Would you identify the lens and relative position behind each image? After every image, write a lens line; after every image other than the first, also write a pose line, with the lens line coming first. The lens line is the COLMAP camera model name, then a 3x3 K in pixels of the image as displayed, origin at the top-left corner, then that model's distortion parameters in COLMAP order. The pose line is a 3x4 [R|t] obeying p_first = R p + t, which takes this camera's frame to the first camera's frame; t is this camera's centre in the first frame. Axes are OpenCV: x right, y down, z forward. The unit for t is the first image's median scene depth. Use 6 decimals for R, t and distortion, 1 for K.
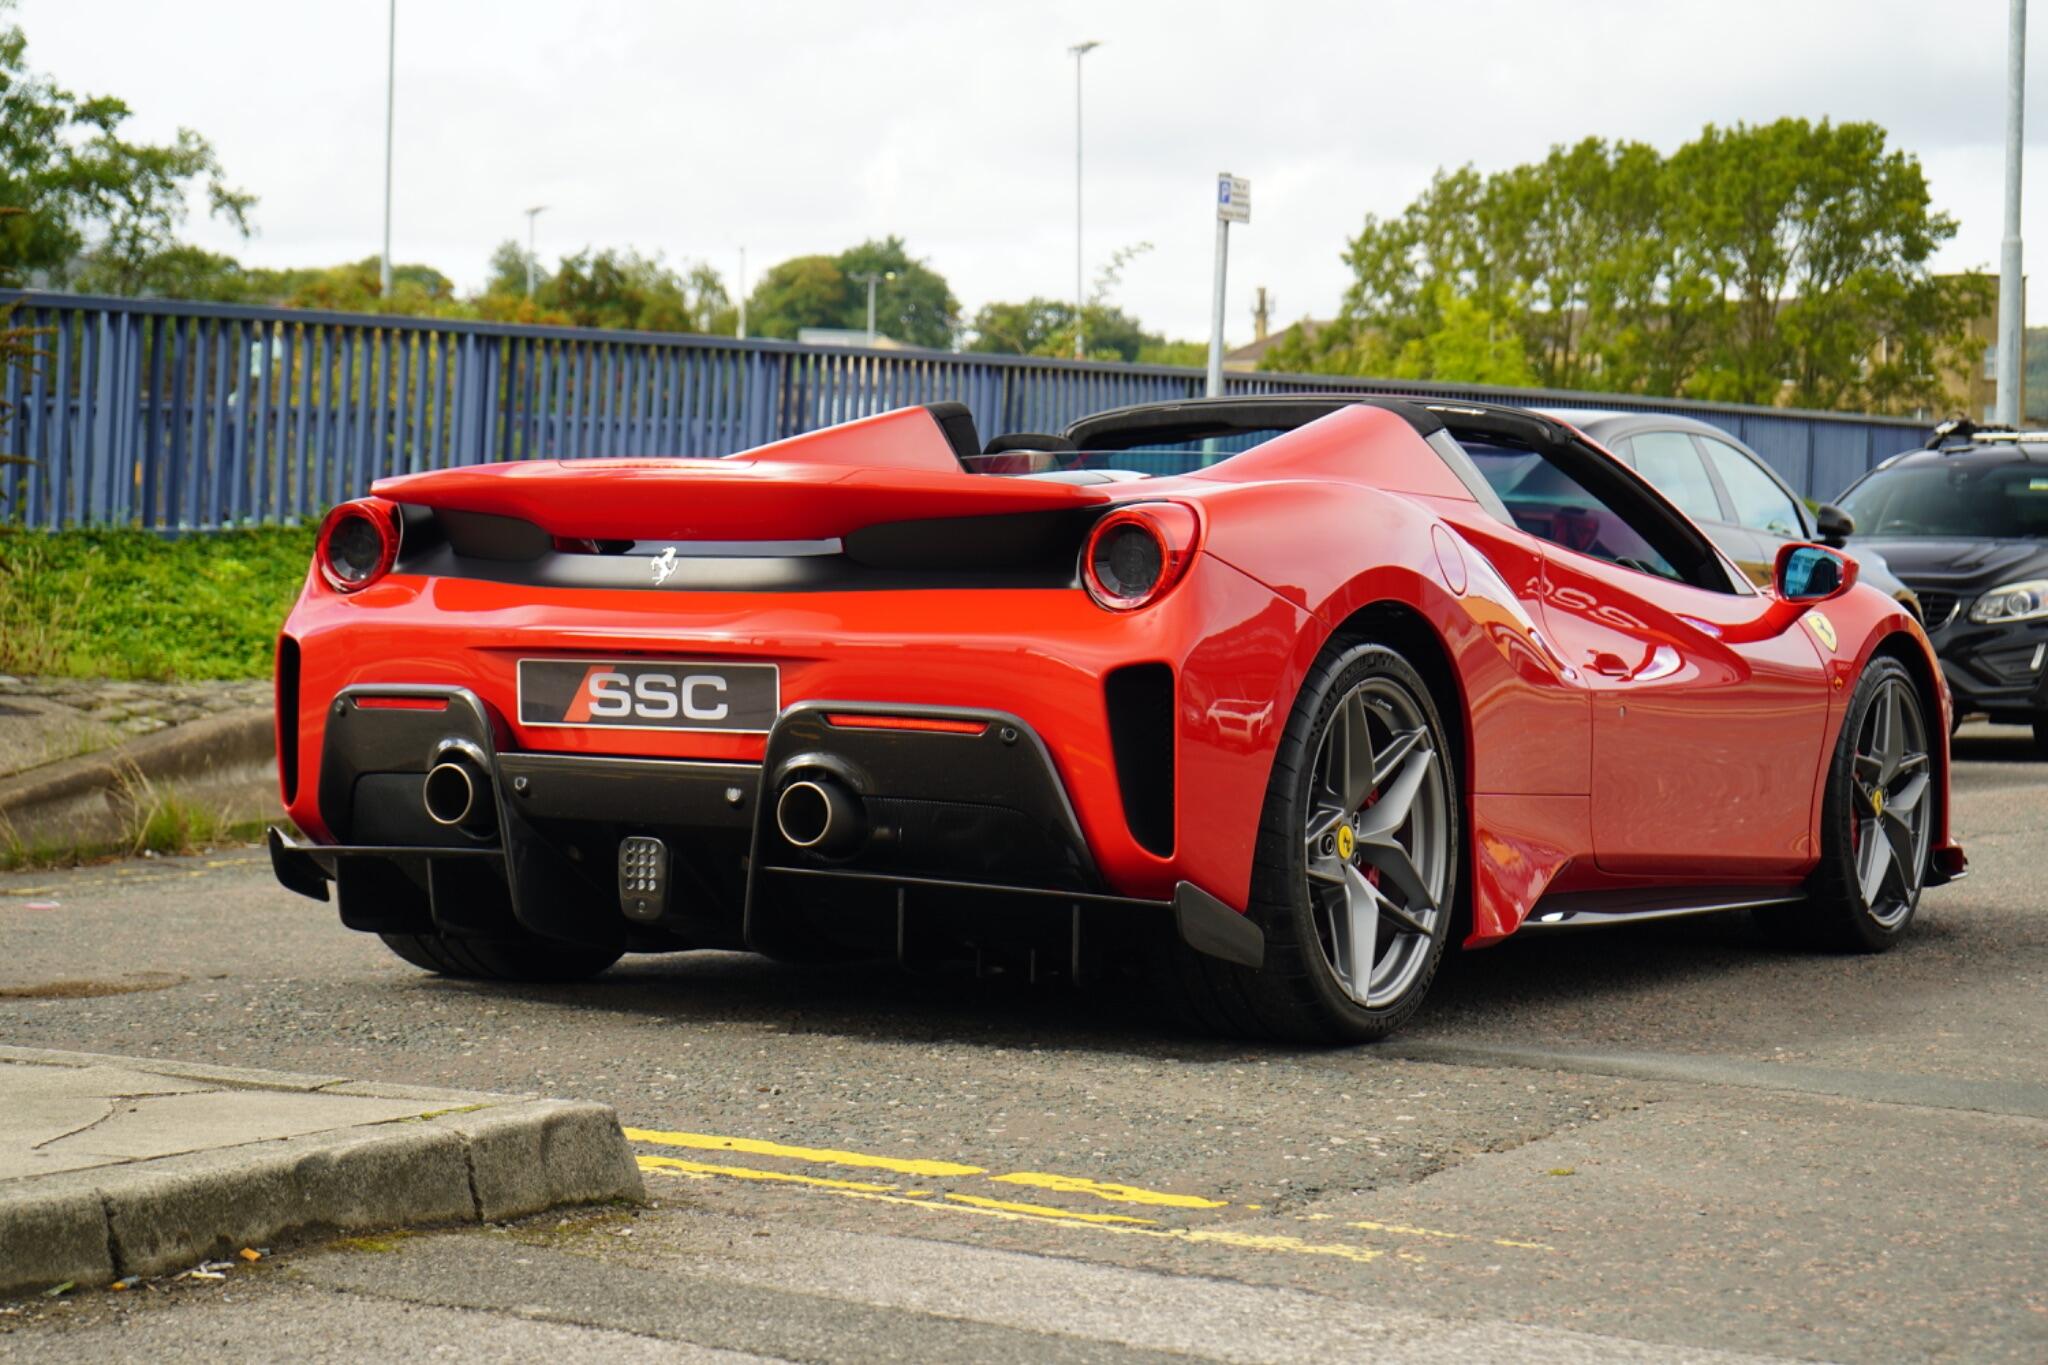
lens RADIAL K [[4006.1, 0, 1024.0], [0, 4006.1, 682.5], [0, 0, 1]] dist [-0.164342, 1.325666]
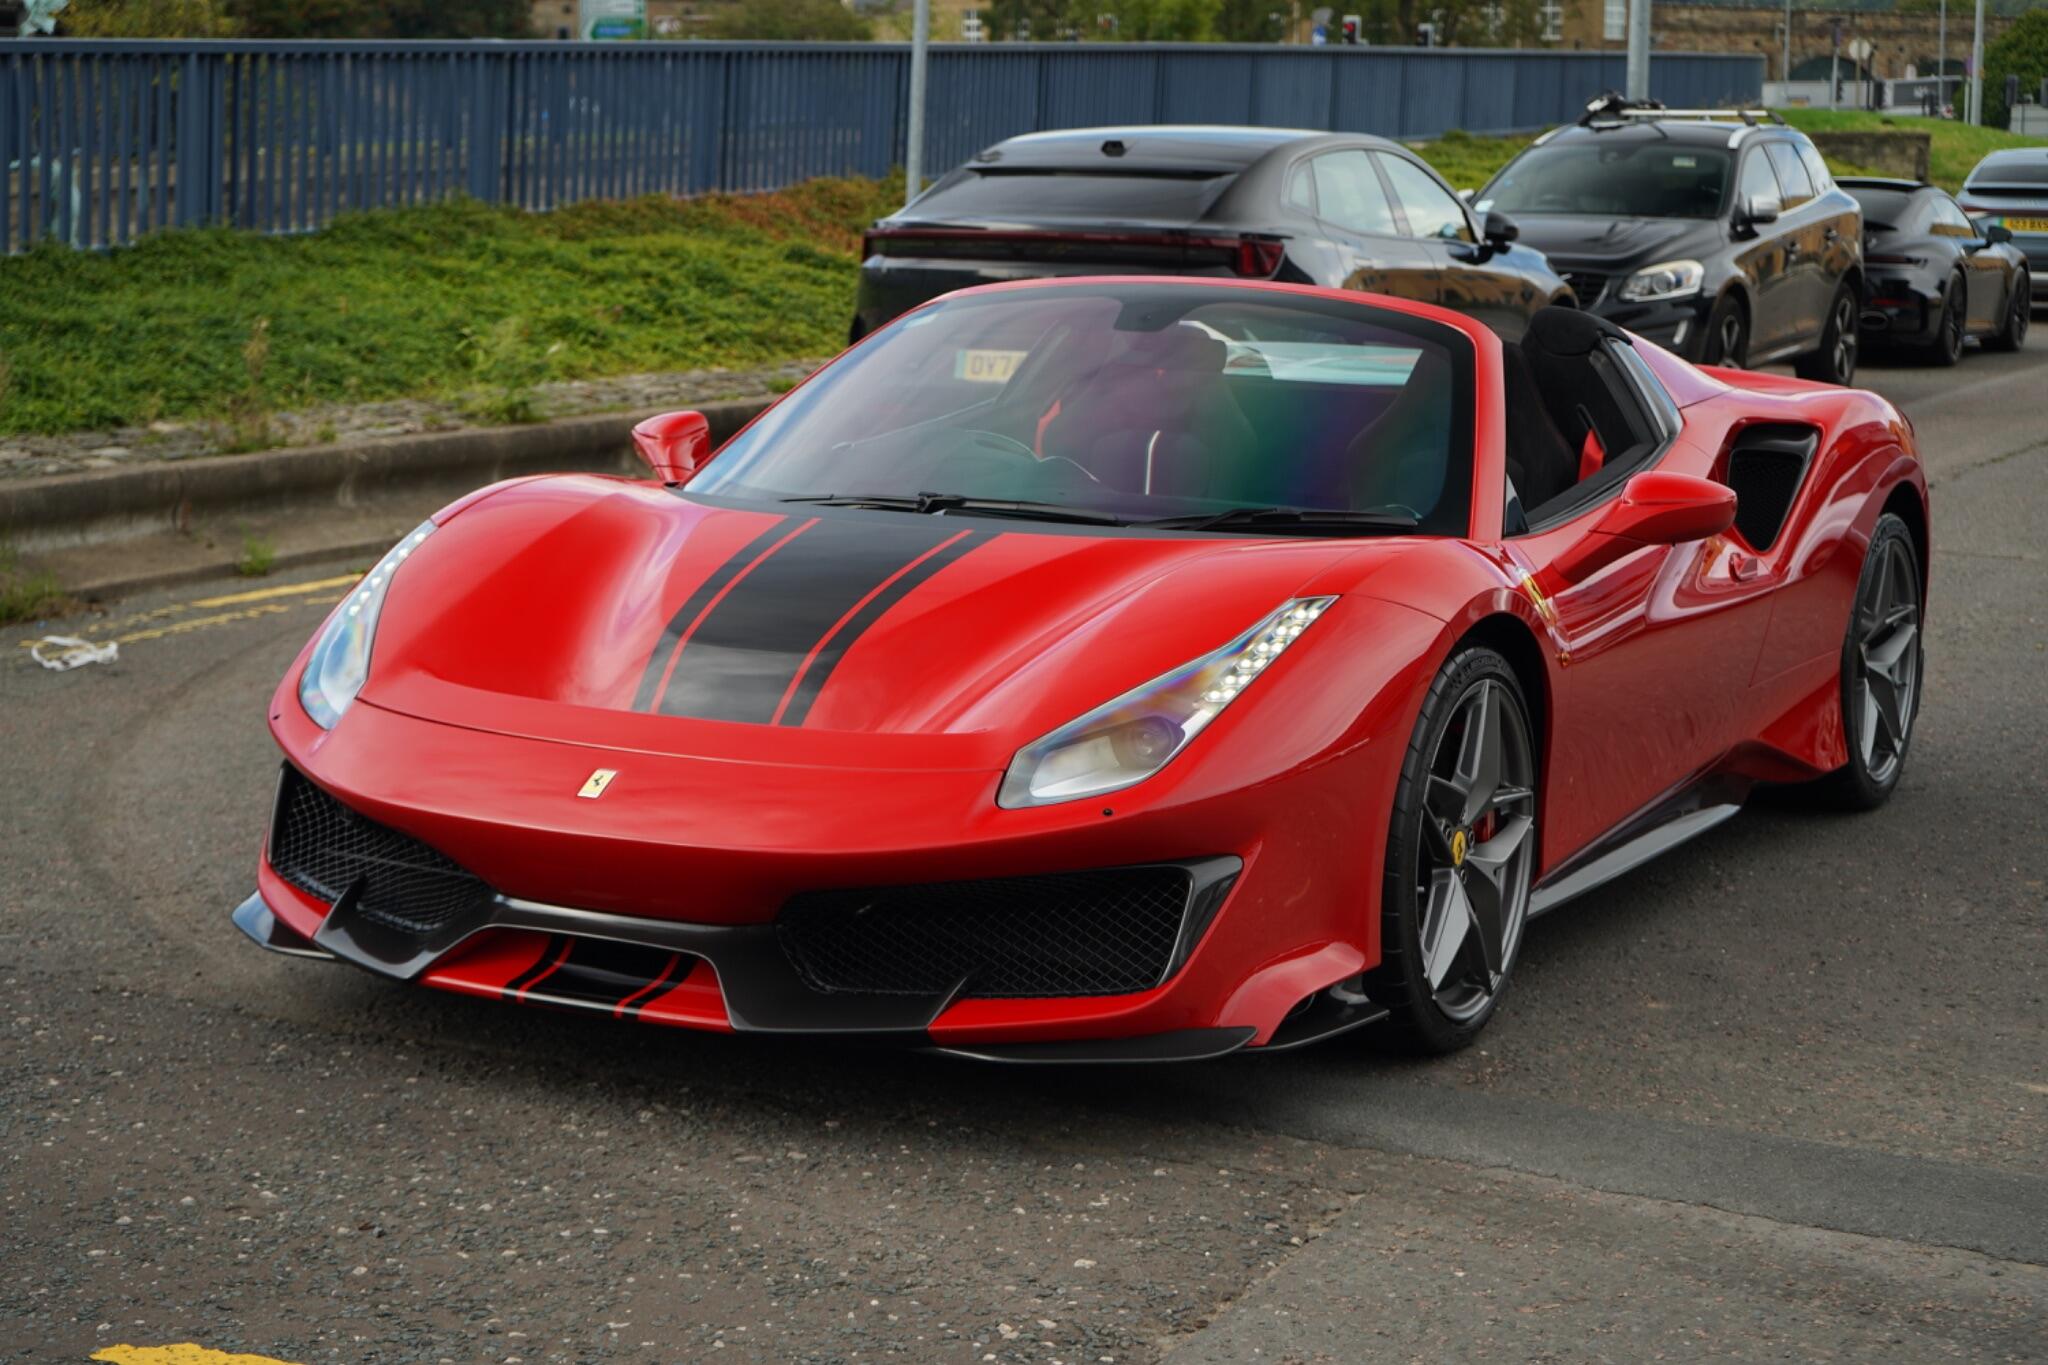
lens RADIAL K [[3490.9, 0, 1014.1], [0, 3490.9, 719.0], [0, 0, 1]] dist [-0.047749, -0.065386]
pose [[0.997514, -0.011842, 0.069461, 0.023557], [0.002382, 0.990880, 0.134728, -0.102456], [-0.070423, -0.134227, 0.988445, 0.215366]]
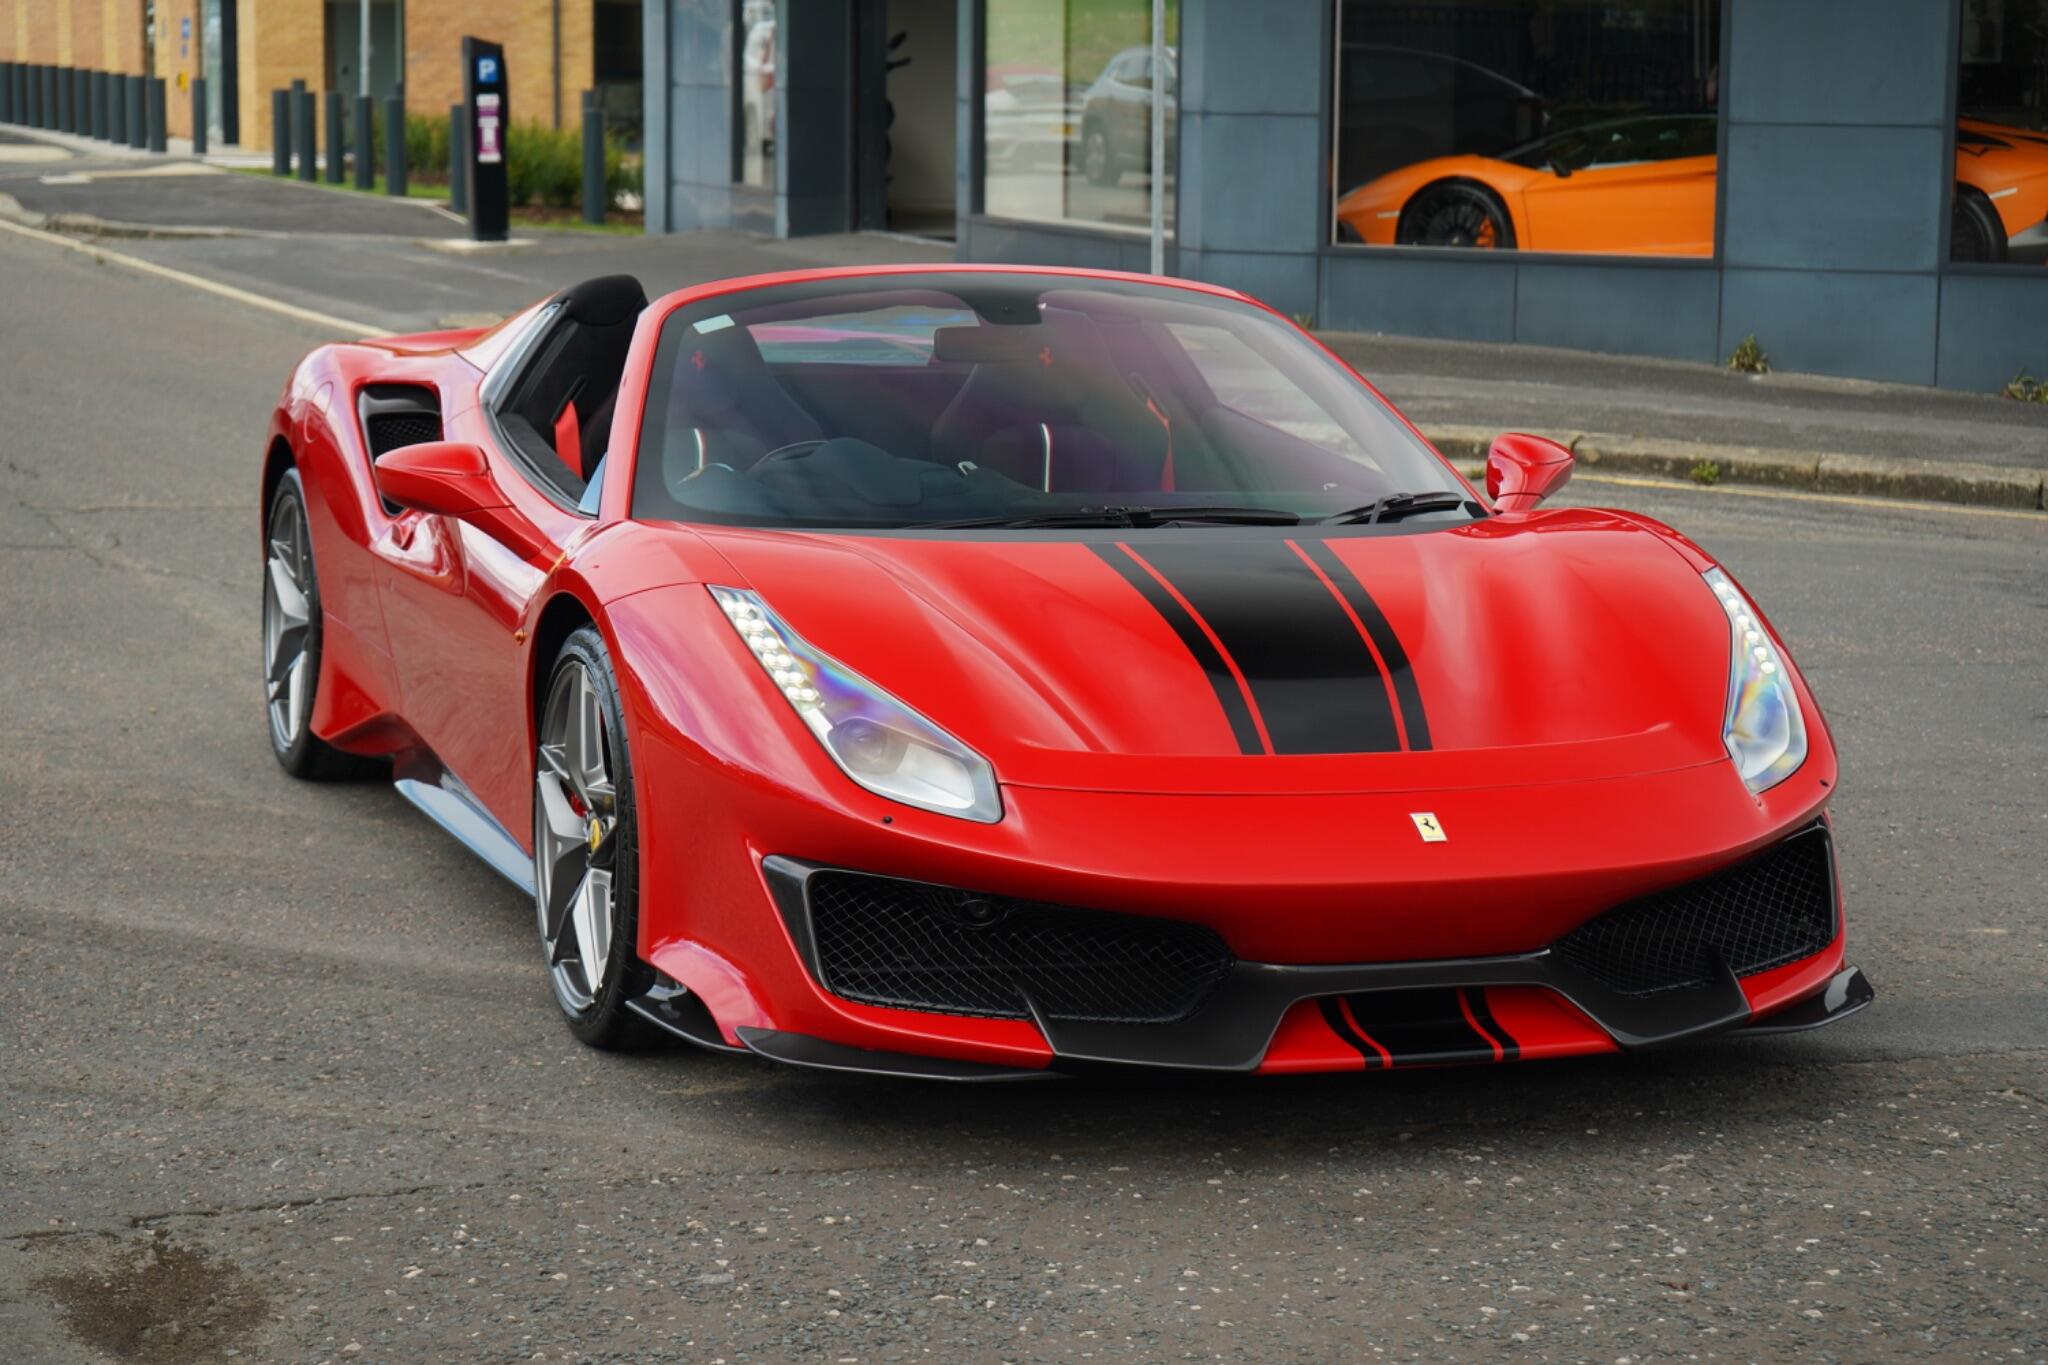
lens RADIAL K [[3993.7, 0, 959.1], [0, 3993.7, 682.8], [0, 0, 1]] dist [-0.065715, 0.285261]
pose [[0.648719, -0.117678, 0.751875, -0.722439], [0.012495, 0.989486, 0.144087, -0.139090], [-0.760926, -0.084077, 0.643369, 0.517449]]
